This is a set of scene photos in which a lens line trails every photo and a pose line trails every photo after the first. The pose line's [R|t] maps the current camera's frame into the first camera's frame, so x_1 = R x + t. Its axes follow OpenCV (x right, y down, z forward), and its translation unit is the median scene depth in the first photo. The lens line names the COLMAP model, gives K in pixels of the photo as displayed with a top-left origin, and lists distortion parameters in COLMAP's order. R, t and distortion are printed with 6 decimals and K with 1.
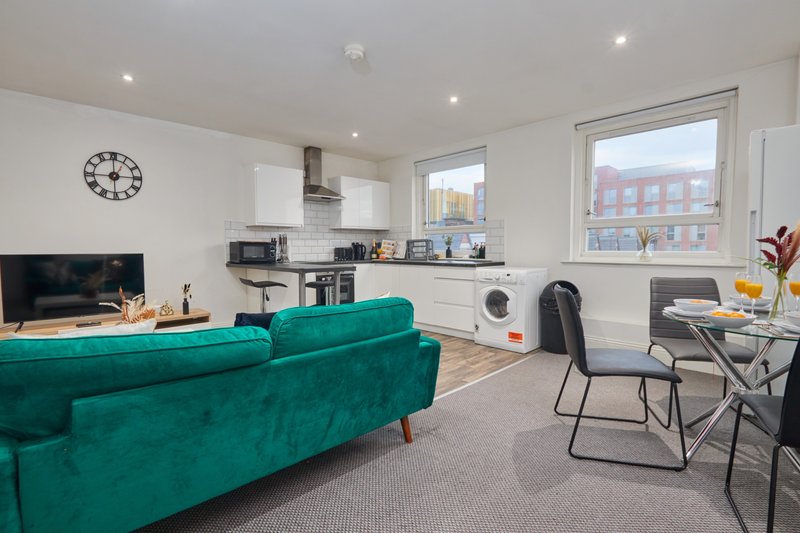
lens RADIAL K [[385.9, 0, 400.0], [0, 385.9, 267.0], [0, 0, 1]] dist [0.004854, 0.000057]
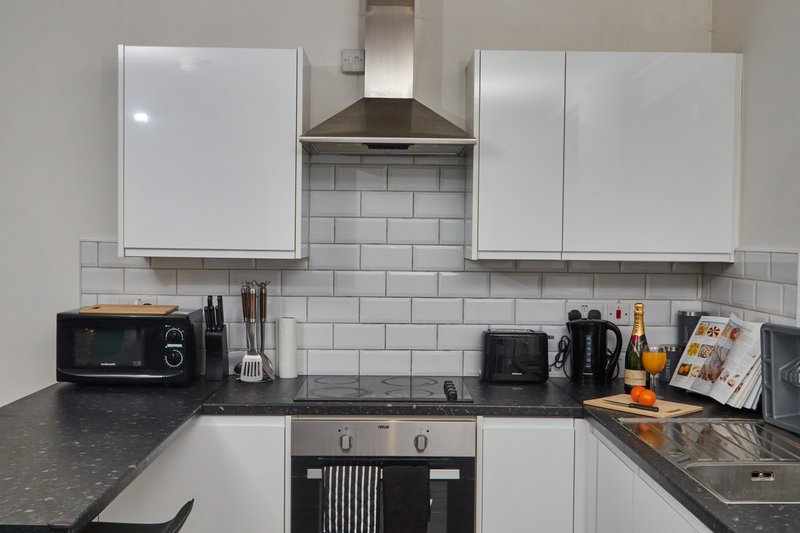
lens RADIAL K [[885.8, 0, 402.5], [0, 885.8, 266.1], [0, 0, 1]] dist [0.003670, 0.000000]
pose [[0.725156, 0.033828, -0.687753, 0.243712], [-0.050681, 0.998706, -0.004315, -0.107367], [0.686717, 0.037985, 0.725932, 0.643676]]
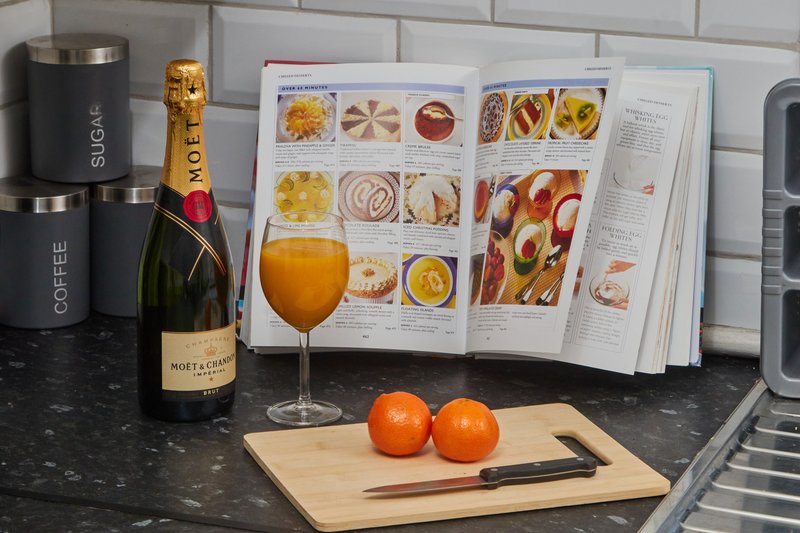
lens RADIAL K [[2575.6, 0, 399.6], [0, 2575.6, 265.3], [0, 0, 1]] dist [0.084451, 0.000000]
pose [[0.916480, -0.094450, 0.388771, -0.236096], [0.012125, 0.977845, 0.208978, -0.153535], [-0.399896, -0.186810, 0.897321, 0.800243]]
